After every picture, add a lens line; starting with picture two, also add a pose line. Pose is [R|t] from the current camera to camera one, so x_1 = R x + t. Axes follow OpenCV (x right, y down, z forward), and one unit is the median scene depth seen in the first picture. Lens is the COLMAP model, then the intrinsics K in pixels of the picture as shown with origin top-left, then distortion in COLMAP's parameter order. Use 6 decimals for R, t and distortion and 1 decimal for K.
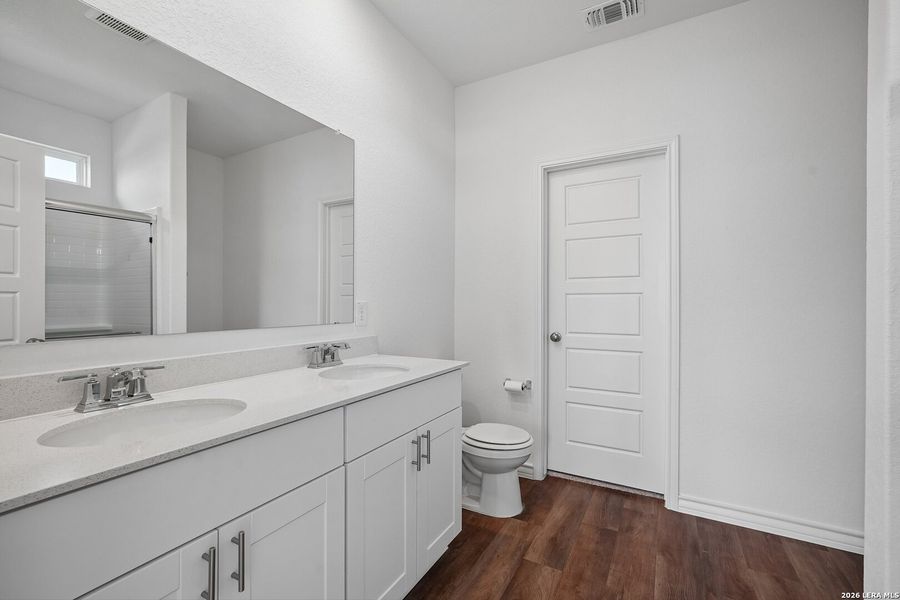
lens RADIAL K [[397.6, 0, 446.9], [0, 397.6, 301.0], [0, 0, 1]] dist [-0.000881, 0.000004]
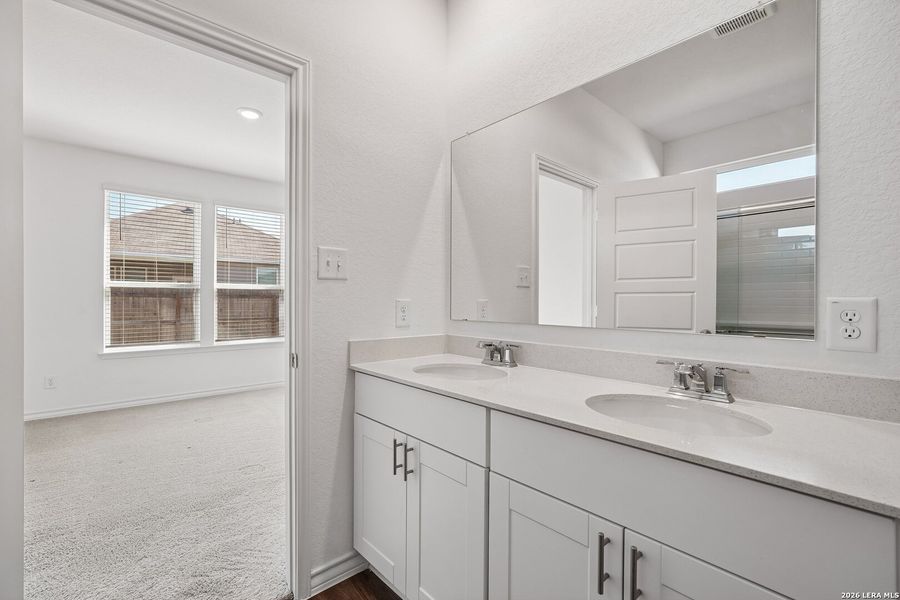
lens RADIAL K [[397.6, 0, 447.0], [0, 397.6, 299.5], [0, 0, 1]] dist [-0.000881, 0.000004]
pose [[-0.328495, 0.000268, -0.944506, 0.375397], [0.000466, 1.000000, 0.000122, 0.000705], [0.944506, -0.000400, -0.328495, 0.673524]]
